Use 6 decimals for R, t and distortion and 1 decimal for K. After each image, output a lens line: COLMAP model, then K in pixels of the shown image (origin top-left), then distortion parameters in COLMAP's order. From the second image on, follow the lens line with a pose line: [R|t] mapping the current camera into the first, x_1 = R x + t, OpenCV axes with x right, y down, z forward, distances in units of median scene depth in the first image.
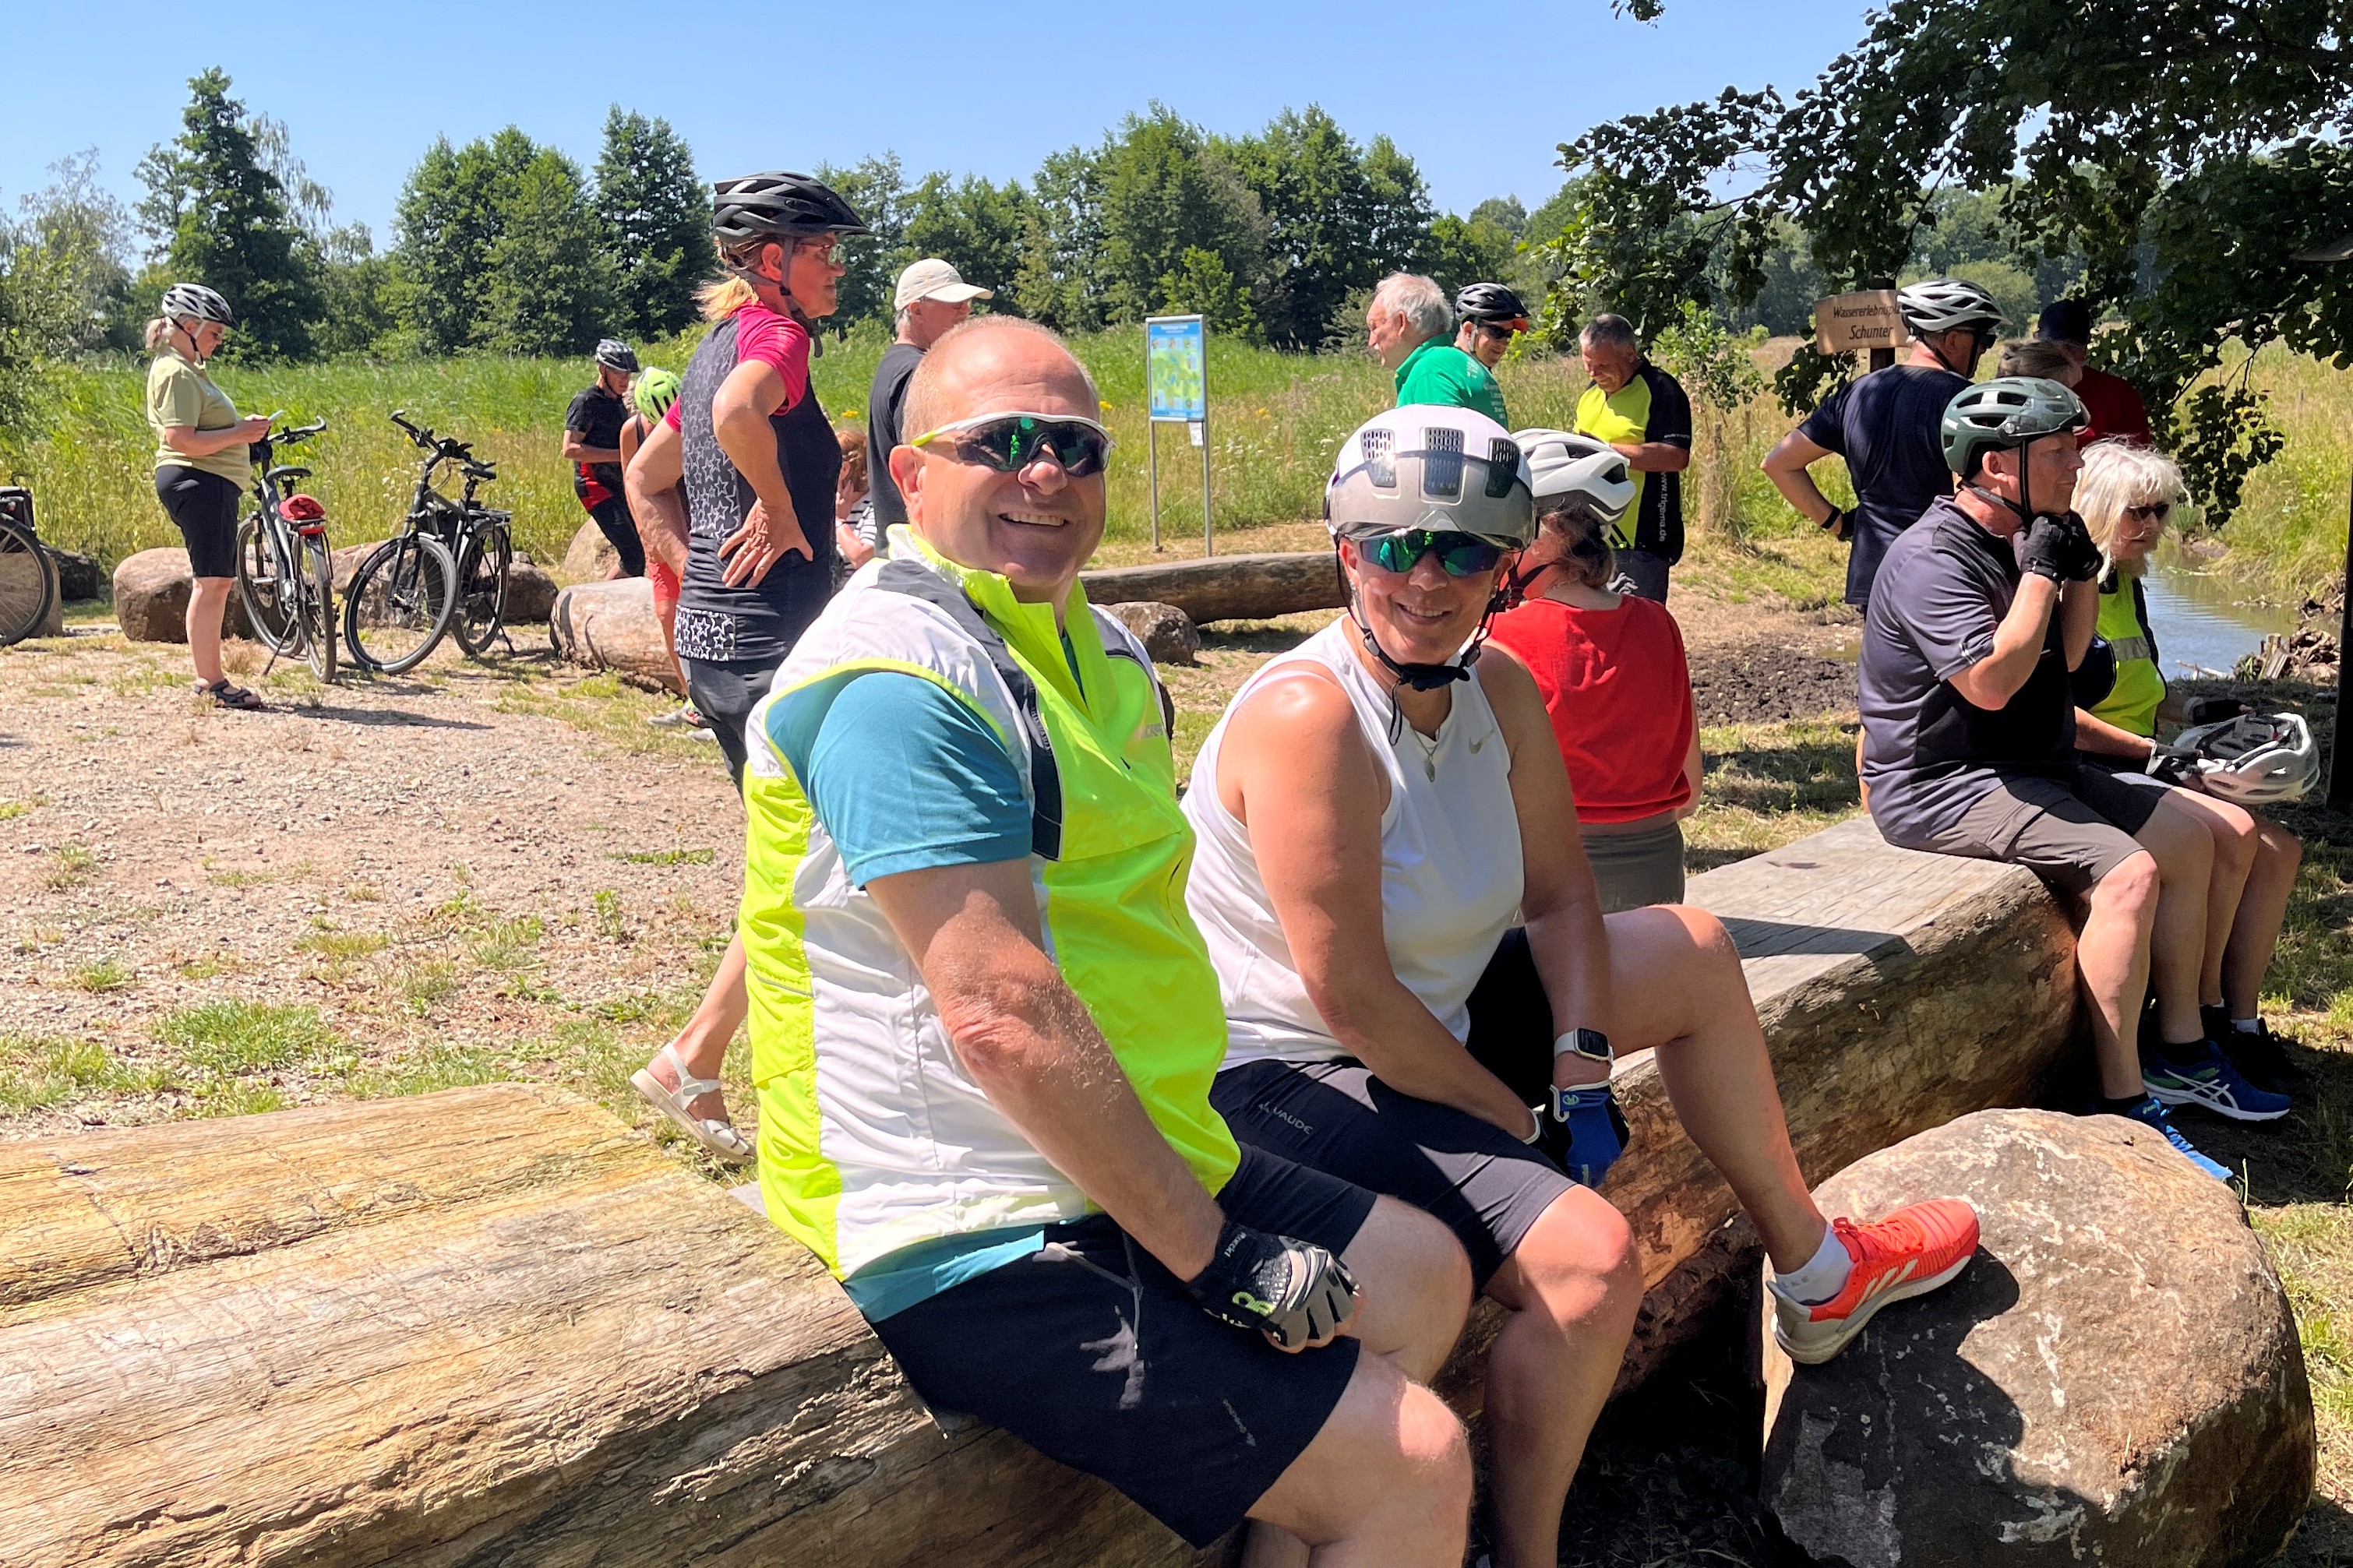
lens RADIAL K [[1820.0, 0, 1184.7], [0, 1820.0, 789.8], [0, 0, 1]] dist [0.006520, -0.001303]
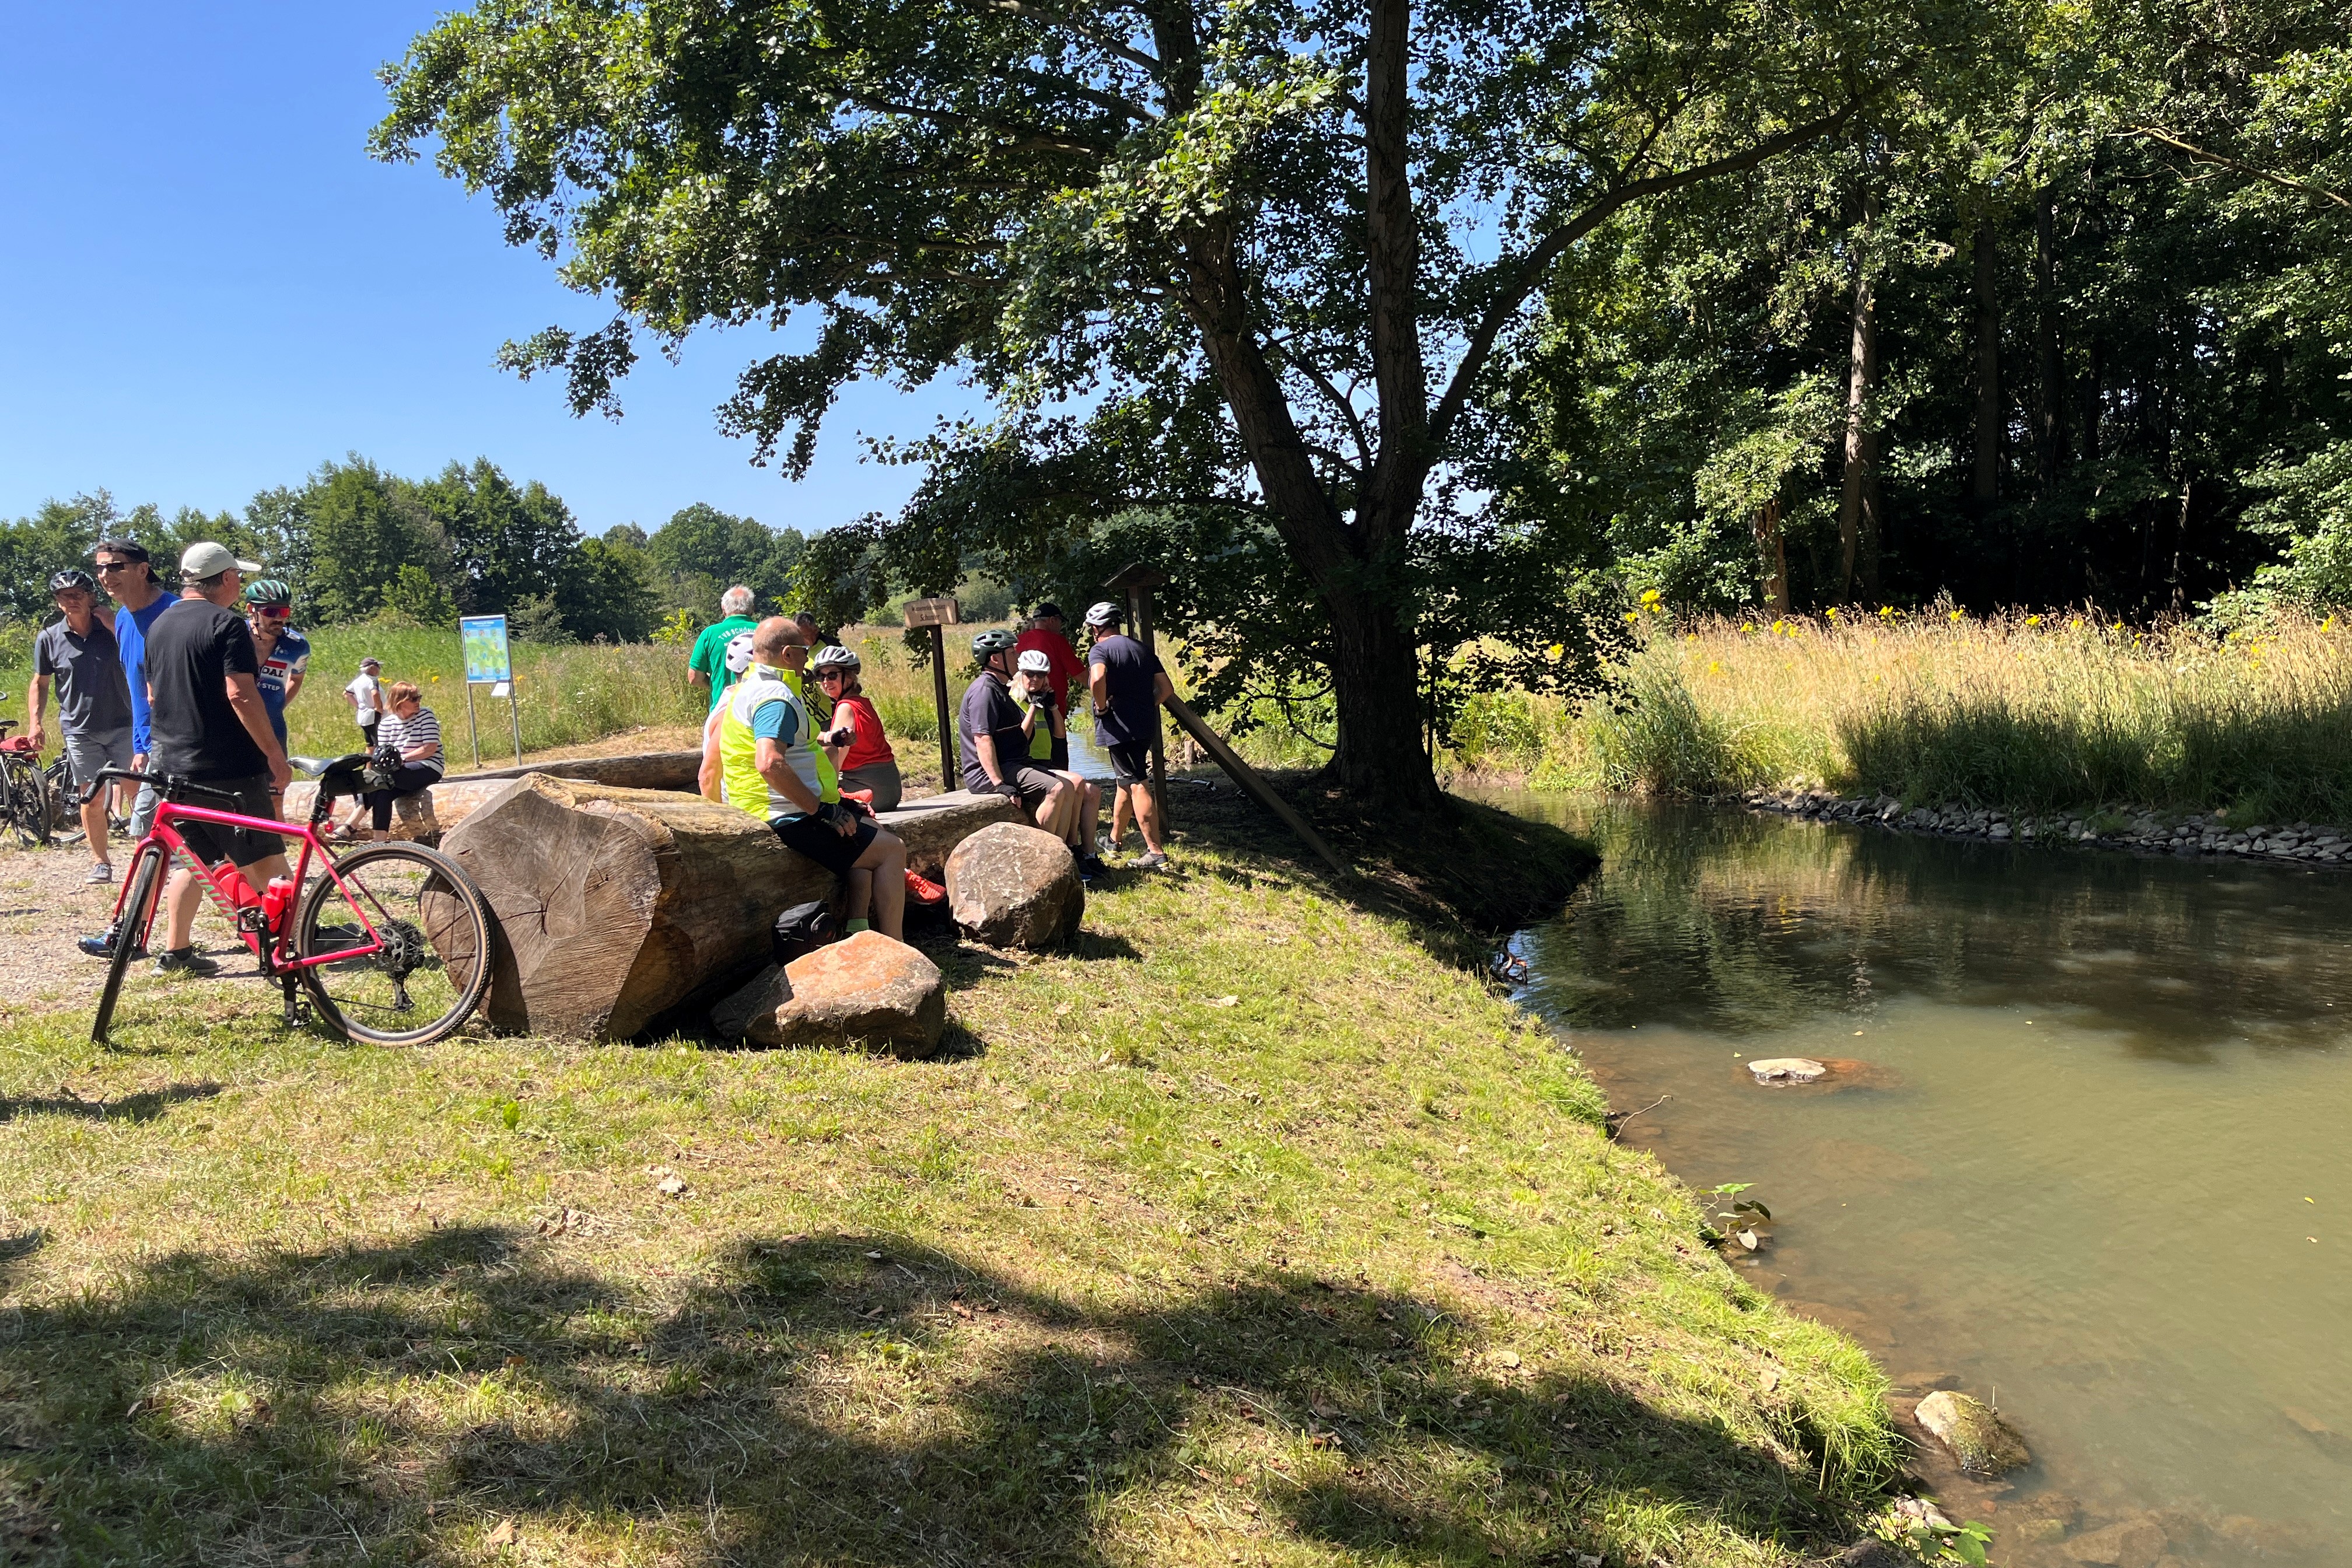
lens RADIAL K [[1819.5, 0, 1174.2], [0, 1819.5, 784.0], [0, 0, 1]] dist [0.006520, -0.001303]
pose [[0.872459, -0.070181, 0.483621, -0.145000], [0.144609, 0.982390, -0.118316, 0.084687], [-0.466801, 0.173162, 0.867244, -0.337695]]
